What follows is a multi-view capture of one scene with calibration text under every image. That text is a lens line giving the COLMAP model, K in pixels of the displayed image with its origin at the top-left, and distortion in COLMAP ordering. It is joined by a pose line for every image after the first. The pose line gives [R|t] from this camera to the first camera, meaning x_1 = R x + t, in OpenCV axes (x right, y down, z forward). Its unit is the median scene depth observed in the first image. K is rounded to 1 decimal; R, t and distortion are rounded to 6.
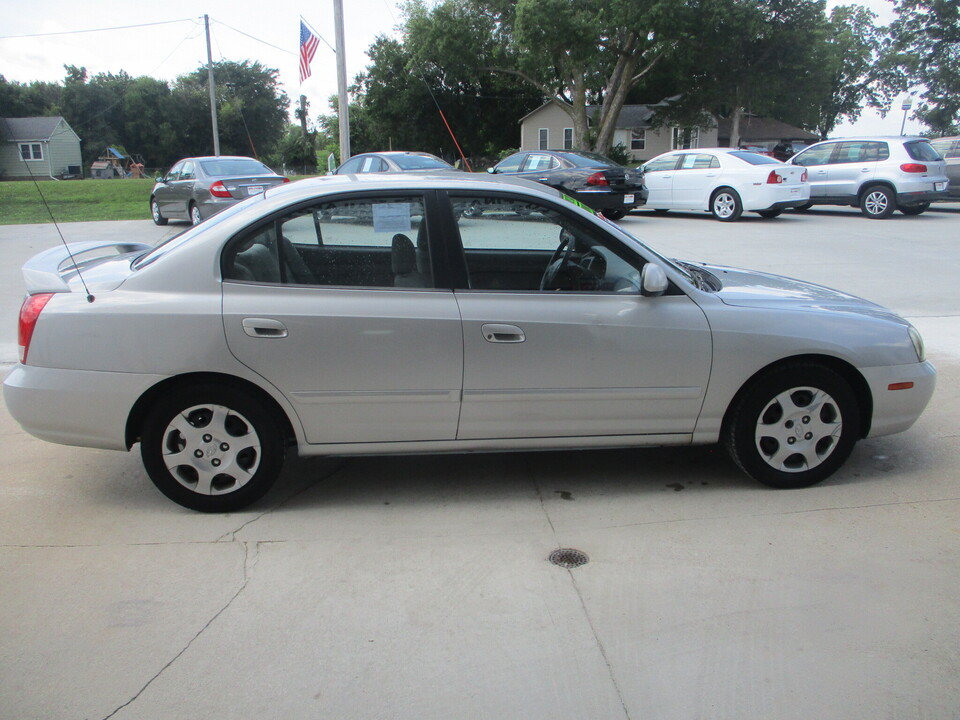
lens RADIAL K [[806.4, 0, 486.8], [0, 806.4, 363.7], [0, 0, 1]] dist [-0.042222, 0.014844]
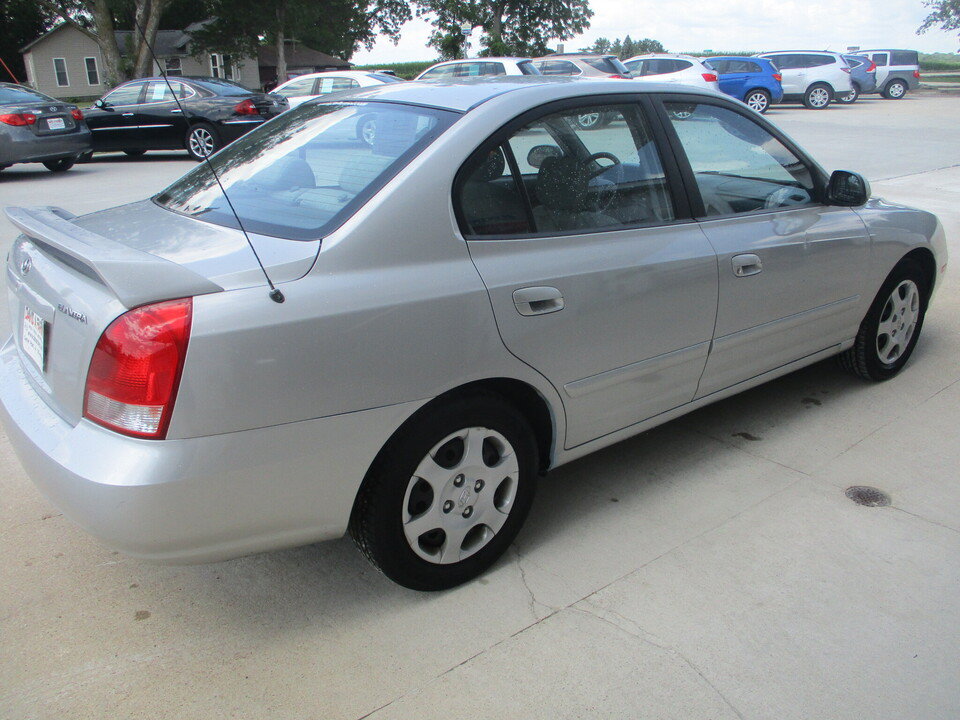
lens RADIAL K [[806.4, 0, 474.2], [0, 806.4, 359.6], [0, 0, 1]] dist [-0.042222, 0.014844]
pose [[0.836204, -0.191362, 0.513950, -0.161471], [0.153025, 0.981341, 0.116415, -0.019661], [-0.526637, -0.018699, 0.849884, 0.105082]]
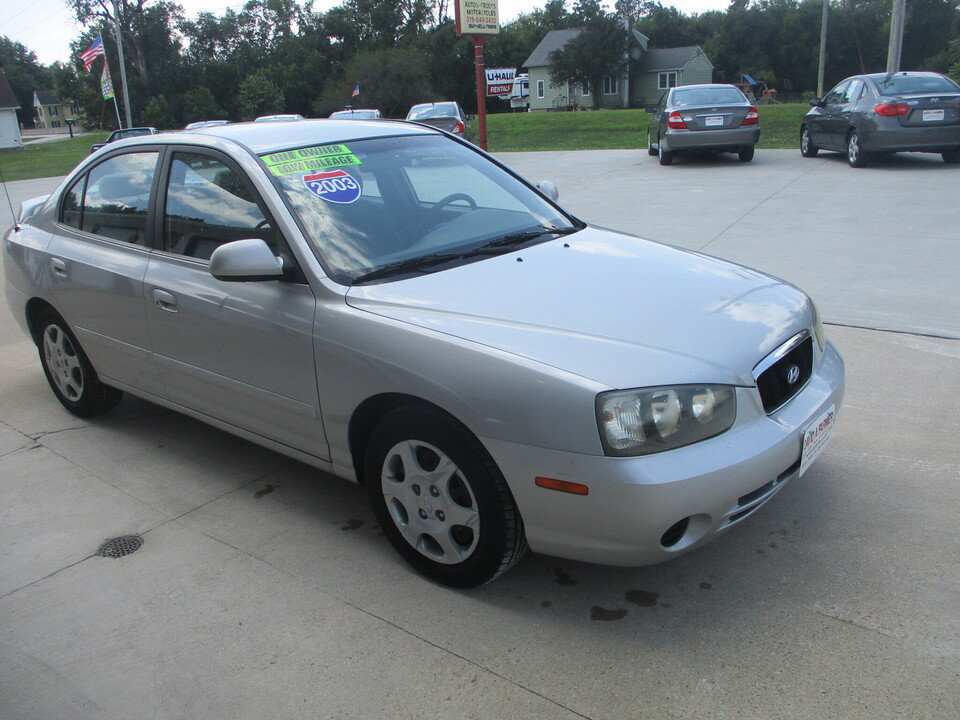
lens RADIAL K [[806.4, 0, 506.6], [0, 806.4, 367.8], [0, 0, 1]] dist [-0.042222, 0.014844]
pose [[0.716866, 0.194849, -0.669431, 0.228539], [-0.131329, 0.980705, 0.144815, -0.035956], [0.684731, -0.015897, 0.728623, 0.142790]]
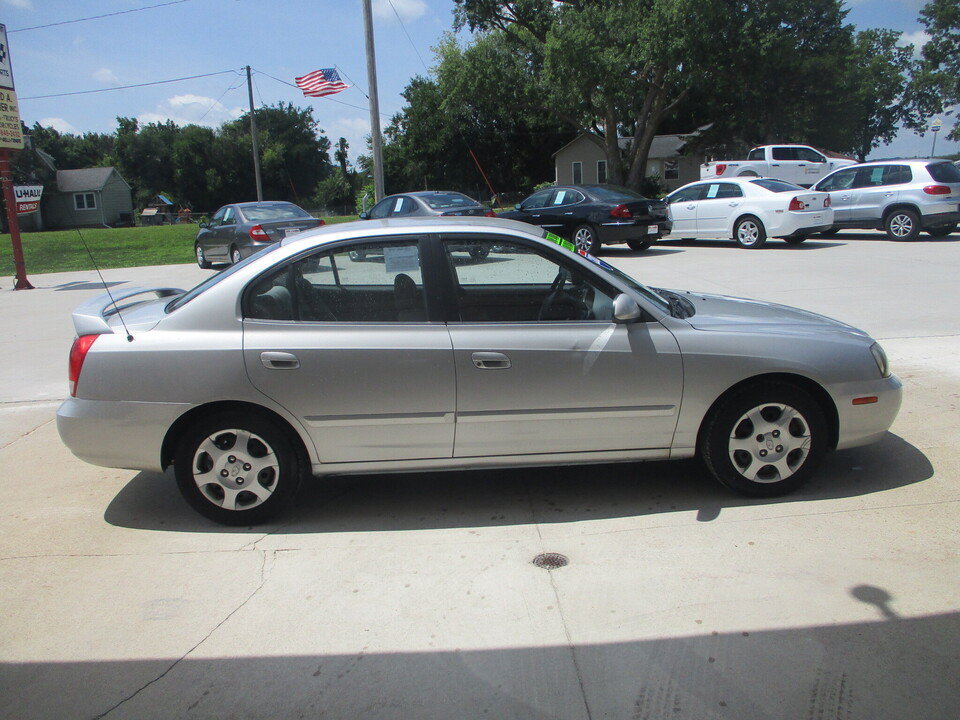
lens RADIAL K [[806.4, 0, 487.1], [0, 806.4, 363.2], [0, 0, 1]] dist [-0.042222, 0.014844]
pose [[0.998277, -0.023520, -0.053761, 0.018076], [0.021303, 0.998913, -0.041452, 0.002960], [0.054678, 0.040235, 0.997693, -0.027555]]
